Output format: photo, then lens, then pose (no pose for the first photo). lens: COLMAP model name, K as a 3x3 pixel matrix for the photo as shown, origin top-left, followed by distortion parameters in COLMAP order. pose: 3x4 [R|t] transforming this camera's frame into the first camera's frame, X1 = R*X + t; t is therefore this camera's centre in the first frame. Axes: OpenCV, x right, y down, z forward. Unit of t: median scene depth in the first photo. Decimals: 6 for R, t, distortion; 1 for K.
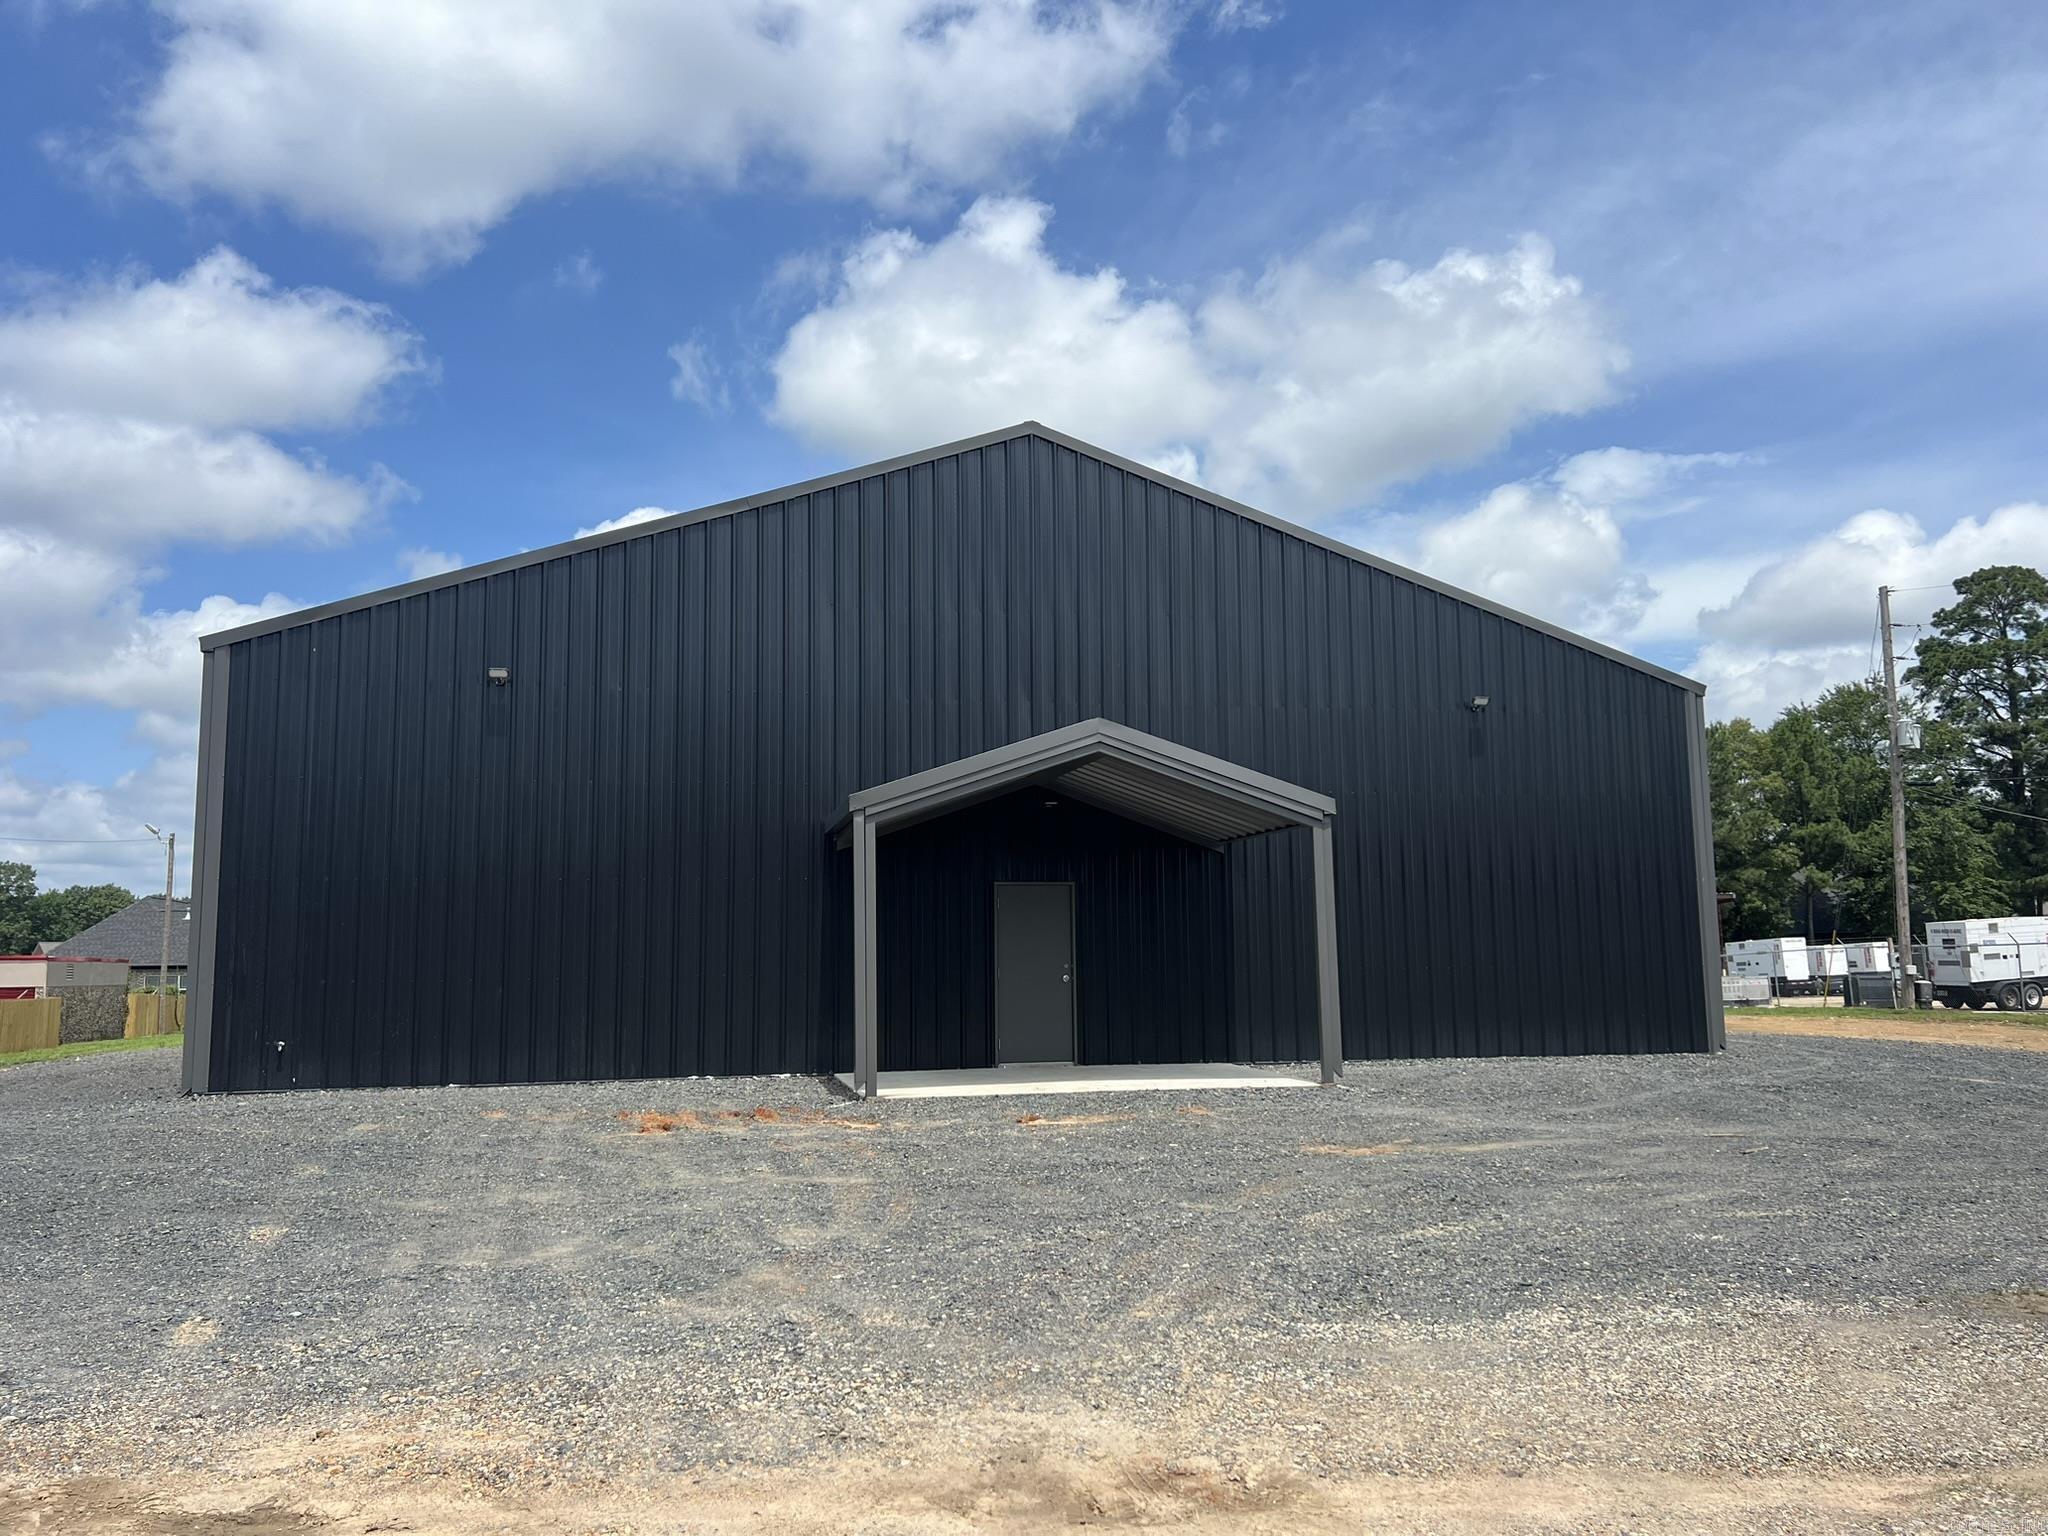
lens RADIAL K [[1570.8, 0, 1024.0], [0, 1570.8, 768.0], [0, 0, 1]] dist [0.069592, -0.080623]
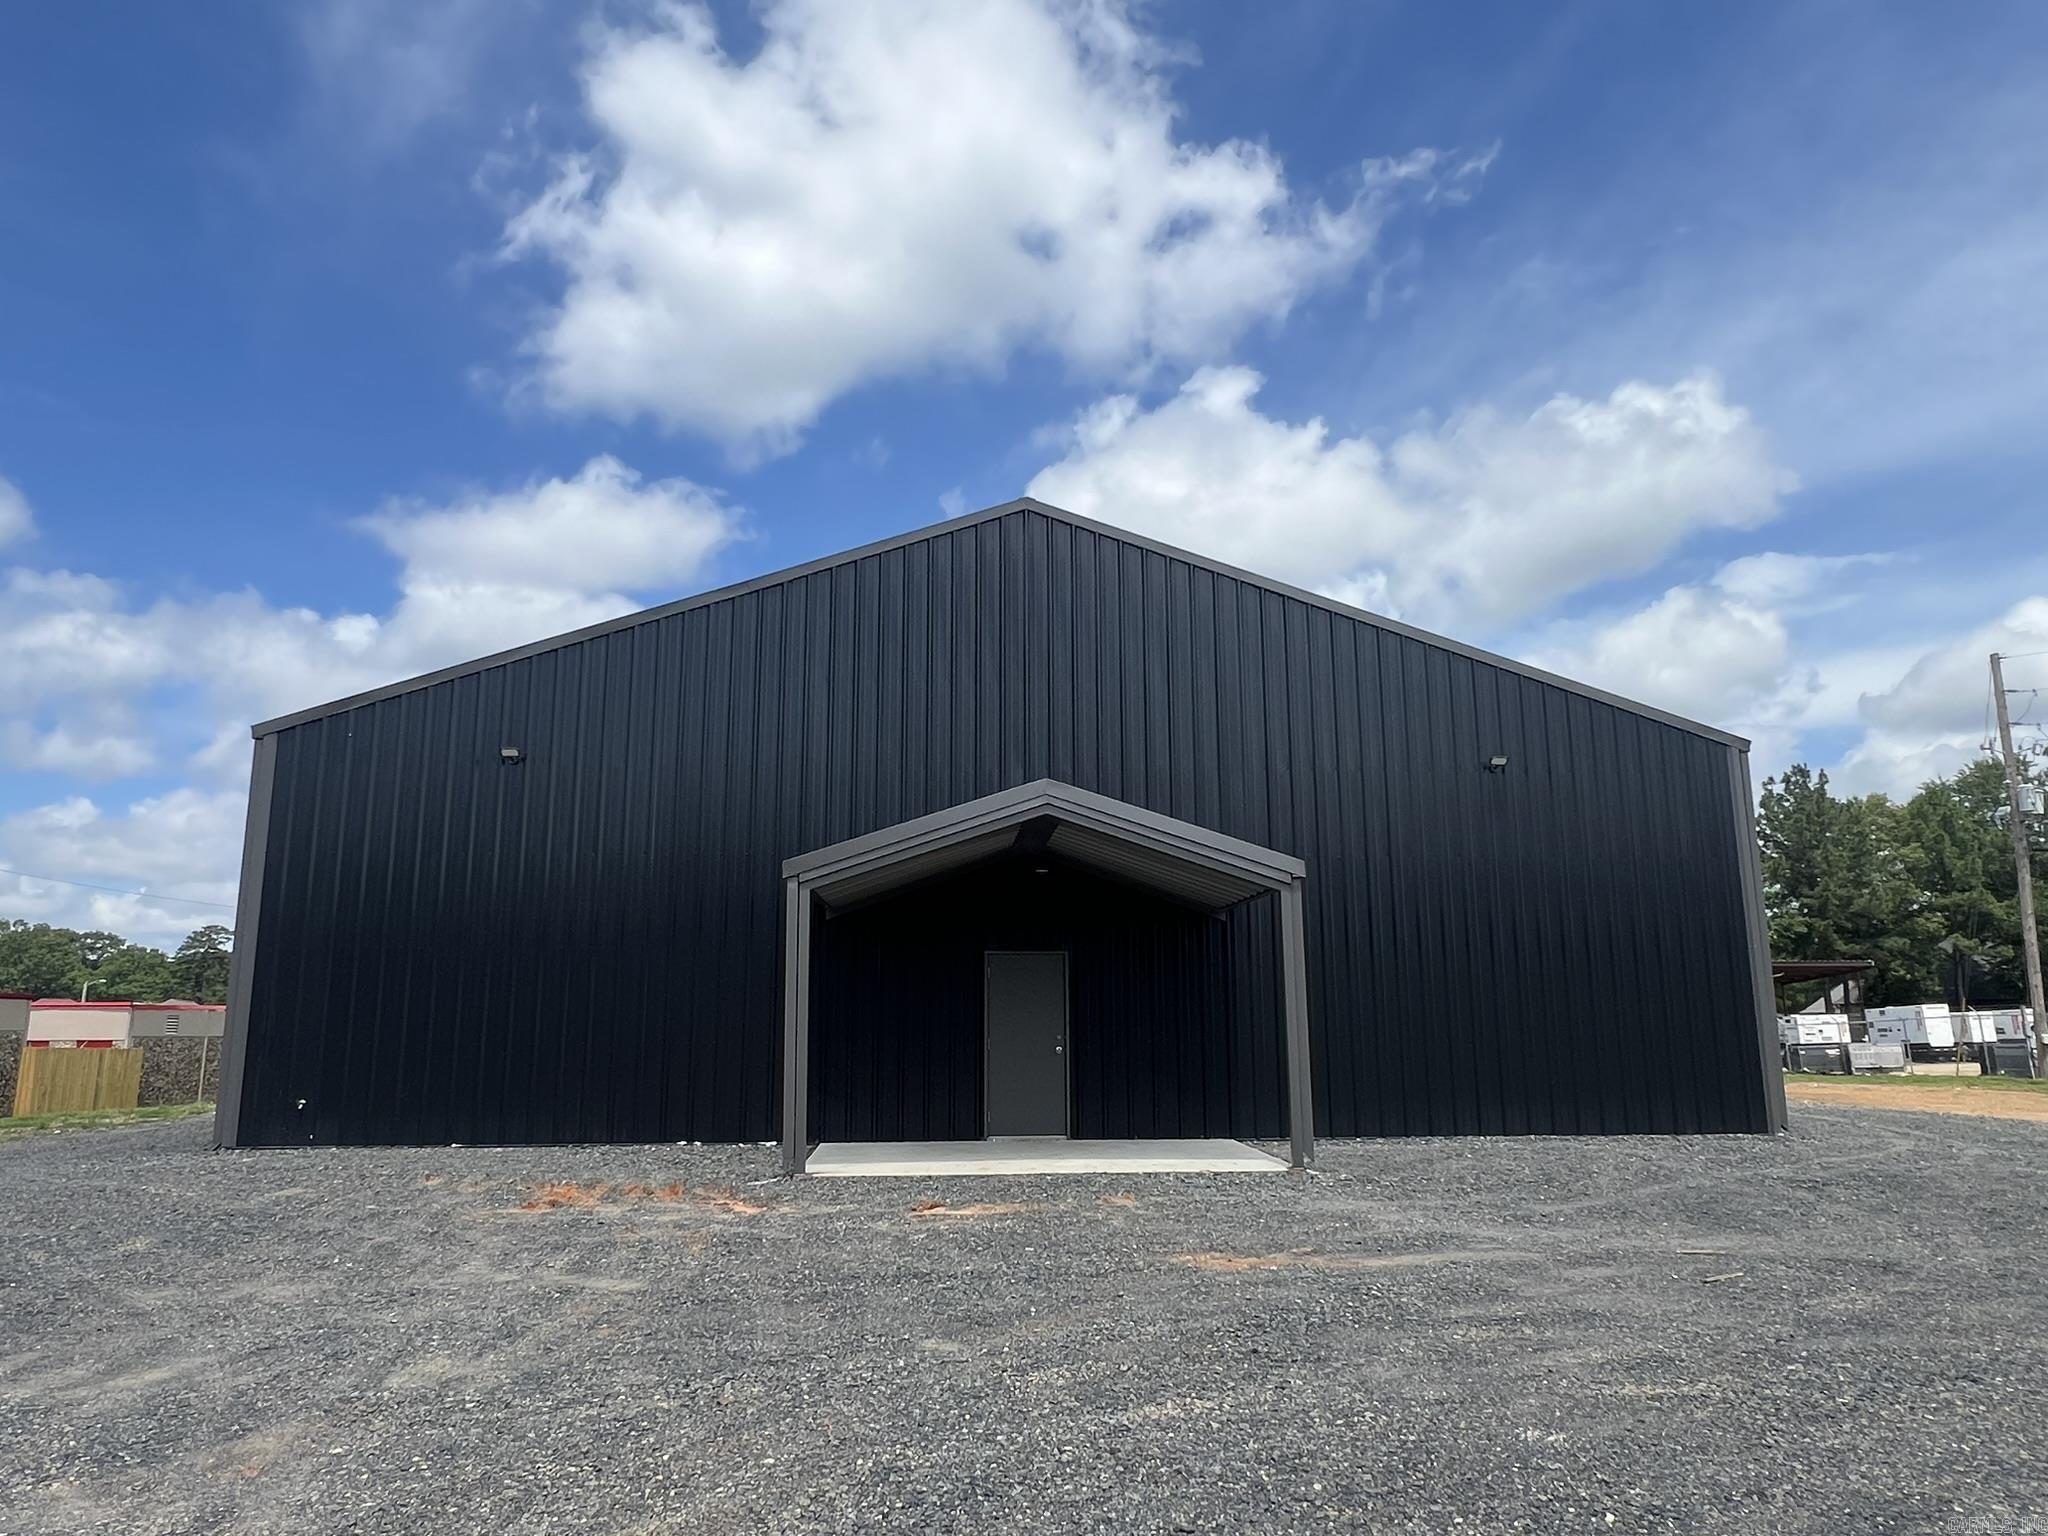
lens RADIAL K [[1359.5, 0, 1018.4], [0, 1359.5, 778.2], [0, 0, 1]] dist [0.007309, 0.001126]
pose [[0.987898, -0.020450, -0.153750, 0.135033], [0.011958, 0.998362, -0.055957, 0.011970], [0.154642, 0.053442, 0.986524, 0.144125]]
